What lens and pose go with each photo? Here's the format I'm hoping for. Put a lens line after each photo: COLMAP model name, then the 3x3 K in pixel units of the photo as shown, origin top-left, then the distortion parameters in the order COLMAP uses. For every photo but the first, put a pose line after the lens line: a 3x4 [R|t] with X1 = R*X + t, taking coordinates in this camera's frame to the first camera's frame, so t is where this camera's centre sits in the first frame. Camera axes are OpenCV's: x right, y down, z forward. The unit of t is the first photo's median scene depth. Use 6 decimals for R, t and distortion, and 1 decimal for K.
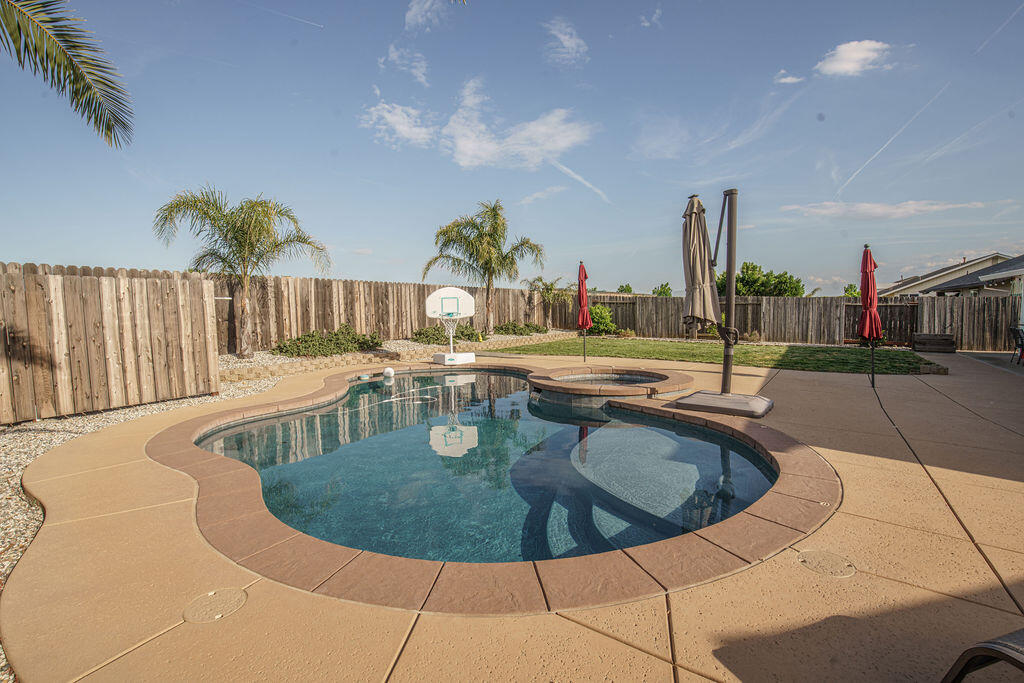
lens RADIAL K [[479.4, 0, 512.0], [0, 479.4, 341.5], [0, 0, 1]] dist [-0.018860, -0.000040]
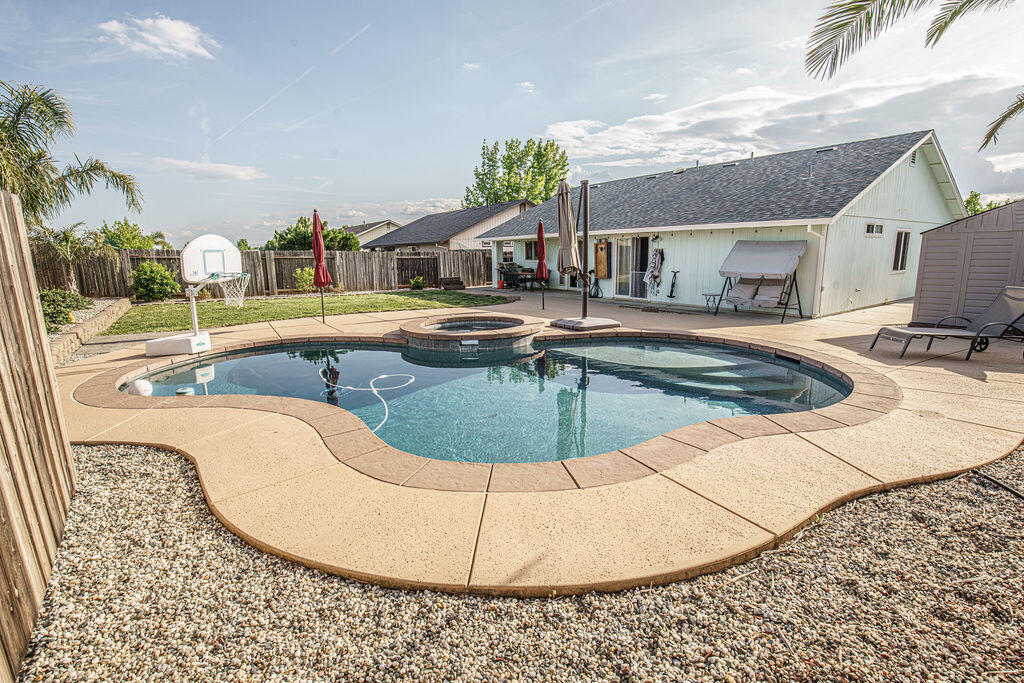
lens RADIAL K [[479.4, 0, 512.0], [0, 479.4, 341.5], [0, 0, 1]] dist [-0.018860, -0.000040]
pose [[0.403757, -0.163308, 0.900172, -0.382410], [0.077641, 0.986506, 0.144146, -0.019342], [-0.911566, 0.011690, 0.410988, 0.226259]]
